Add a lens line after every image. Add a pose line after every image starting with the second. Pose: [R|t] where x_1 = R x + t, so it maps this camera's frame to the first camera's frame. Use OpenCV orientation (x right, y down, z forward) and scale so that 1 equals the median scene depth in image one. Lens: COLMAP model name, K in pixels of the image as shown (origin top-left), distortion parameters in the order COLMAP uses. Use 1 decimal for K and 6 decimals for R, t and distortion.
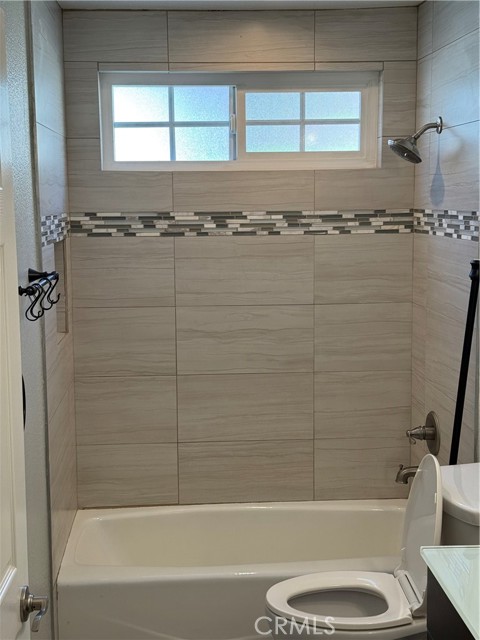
lens RADIAL K [[877.9, 0, 237.6], [0, 877.9, 320.4], [0, 0, 1]] dist [0.164524, 0.000000]
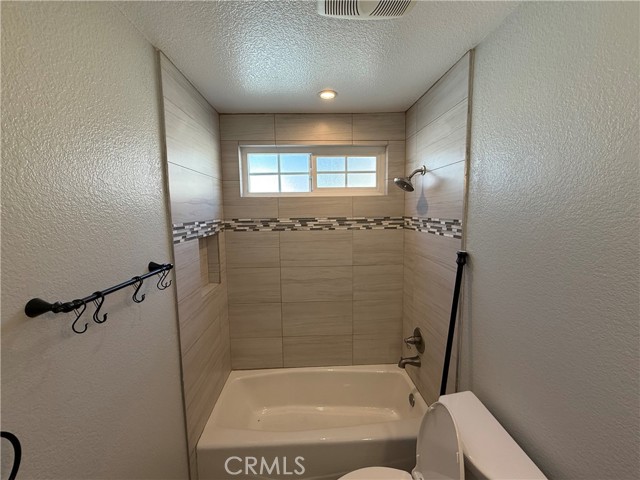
lens RADIAL K [[256.0, 0, 324.2], [0, 256.0, 238.6], [0, 0, 1]] dist [0.001746, 0.000205]
pose [[0.999921, -0.001678, -0.012493, 0.031859], [0.001288, 0.999515, -0.031117, -0.061503], [0.012539, 0.031098, 0.999438, 0.448008]]
